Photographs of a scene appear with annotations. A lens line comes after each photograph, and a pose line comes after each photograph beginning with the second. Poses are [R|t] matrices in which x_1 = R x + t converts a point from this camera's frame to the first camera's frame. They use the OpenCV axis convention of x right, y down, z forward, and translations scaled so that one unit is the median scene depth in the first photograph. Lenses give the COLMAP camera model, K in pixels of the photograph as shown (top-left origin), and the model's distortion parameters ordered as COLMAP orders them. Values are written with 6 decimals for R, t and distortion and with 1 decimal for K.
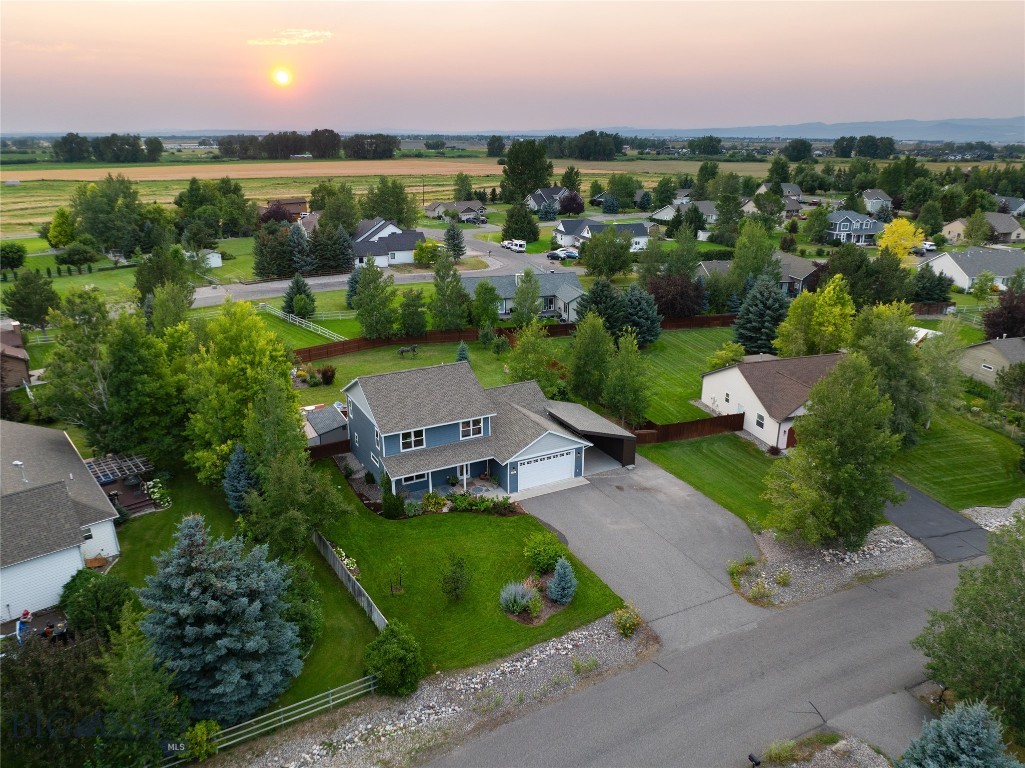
lens RADIAL K [[724.7, 0, 512.5], [0, 724.7, 384.0], [0, 0, 1]] dist [-0.049511, 0.019488]
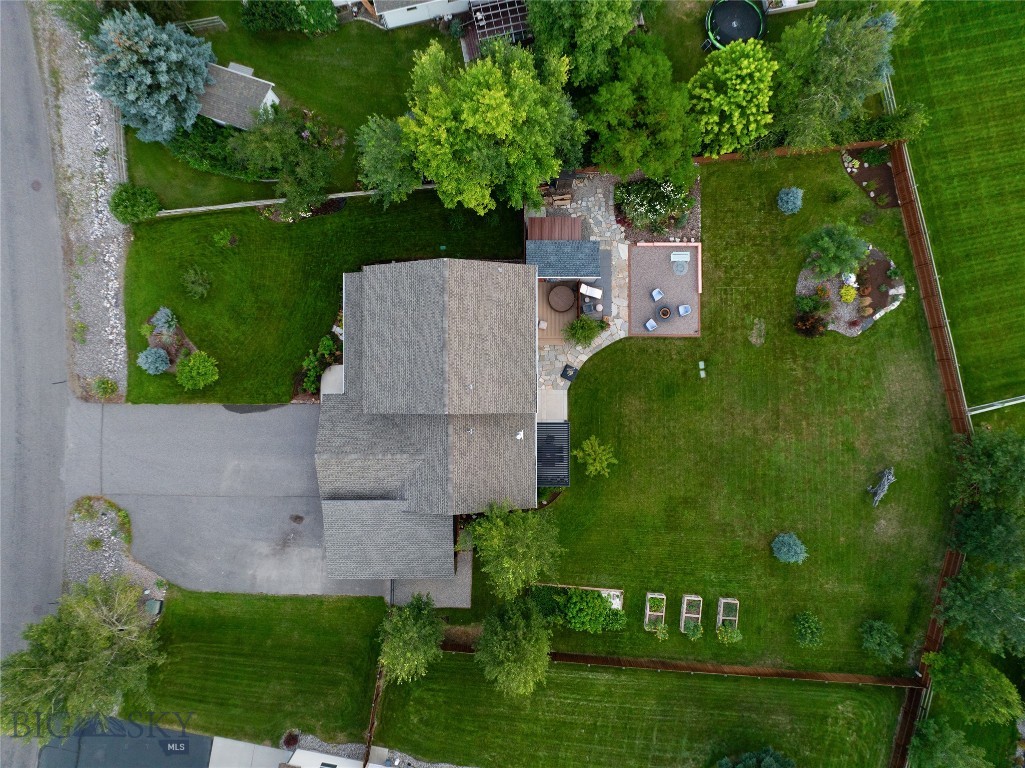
lens RADIAL K [[724.7, 0, 512.5], [0, 724.7, 384.0], [0, 0, 1]] dist [-0.049511, 0.019488]
pose [[-0.457900, 0.888985, -0.005731, -0.045480], [-0.305017, -0.151047, 0.940292, -0.289805], [0.835041, 0.432308, 0.340320, 0.316002]]
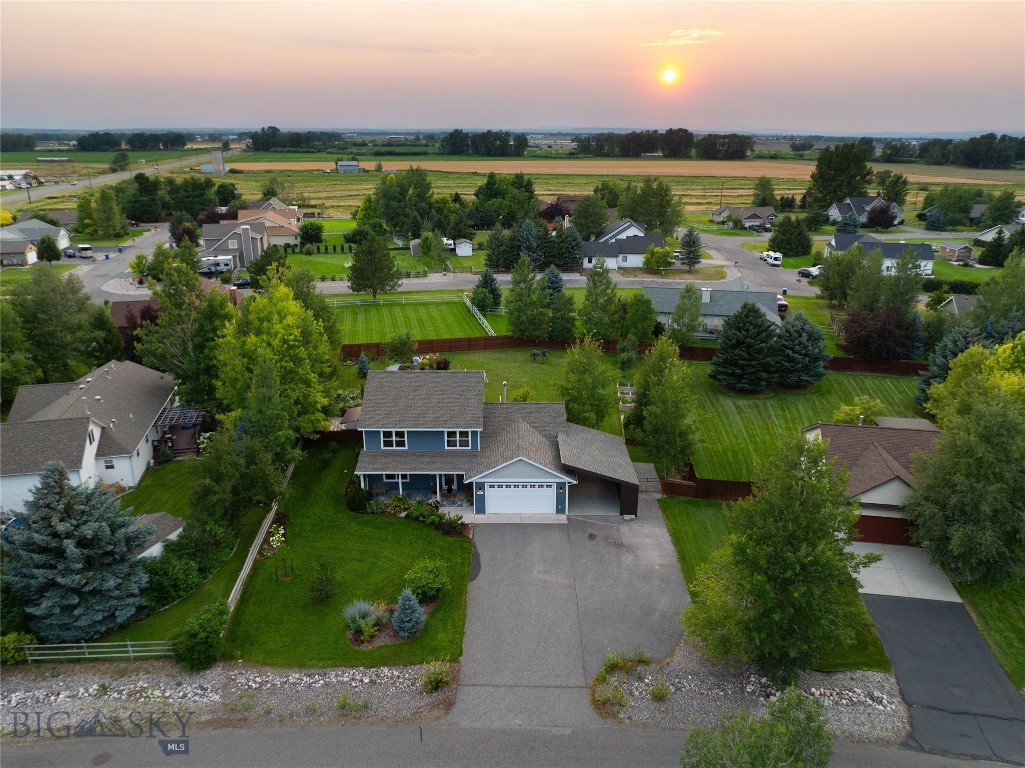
lens RADIAL K [[724.7, 0, 512.5], [0, 724.7, 384.0], [0, 0, 1]] dist [-0.049511, 0.019488]
pose [[0.888285, 0.151172, -0.433701, 0.157311], [-0.150705, 0.987934, 0.035692, -0.021789], [0.433864, 0.033656, 0.900350, 0.057904]]
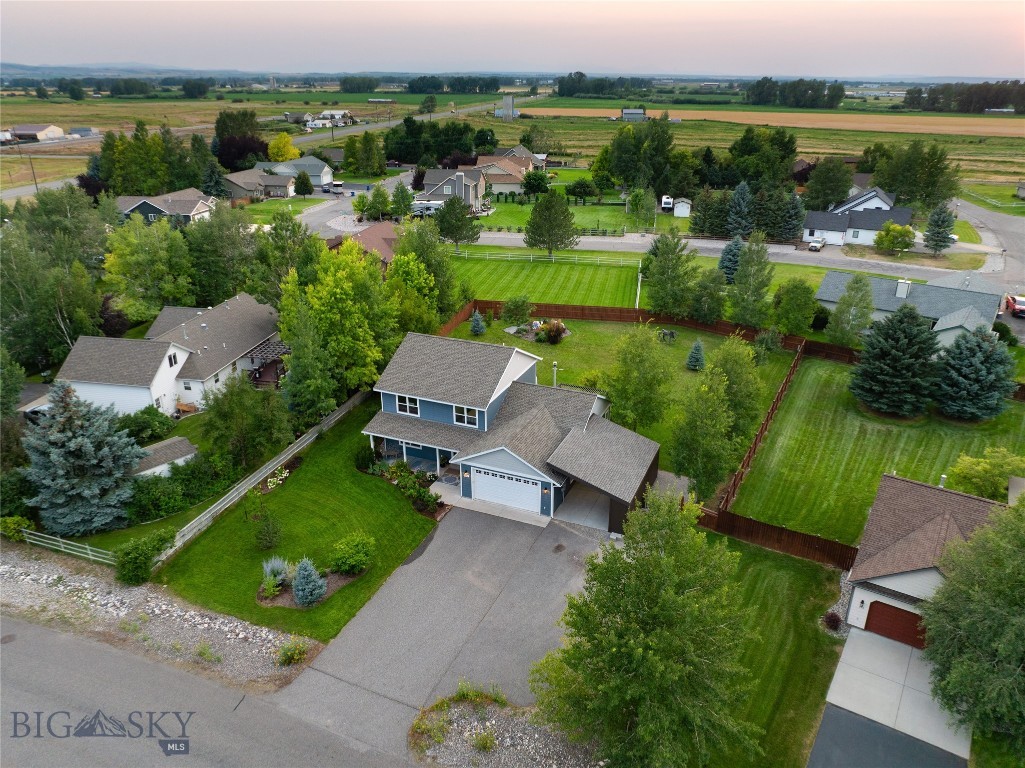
lens RADIAL K [[724.7, 0, 512.5], [0, 724.7, 384.0], [0, 0, 1]] dist [-0.049511, 0.019488]
pose [[0.637921, 0.300638, -0.708994, 0.236221], [-0.252531, 0.951408, 0.176213, -0.059026], [0.727519, 0.066633, 0.682844, 0.152391]]
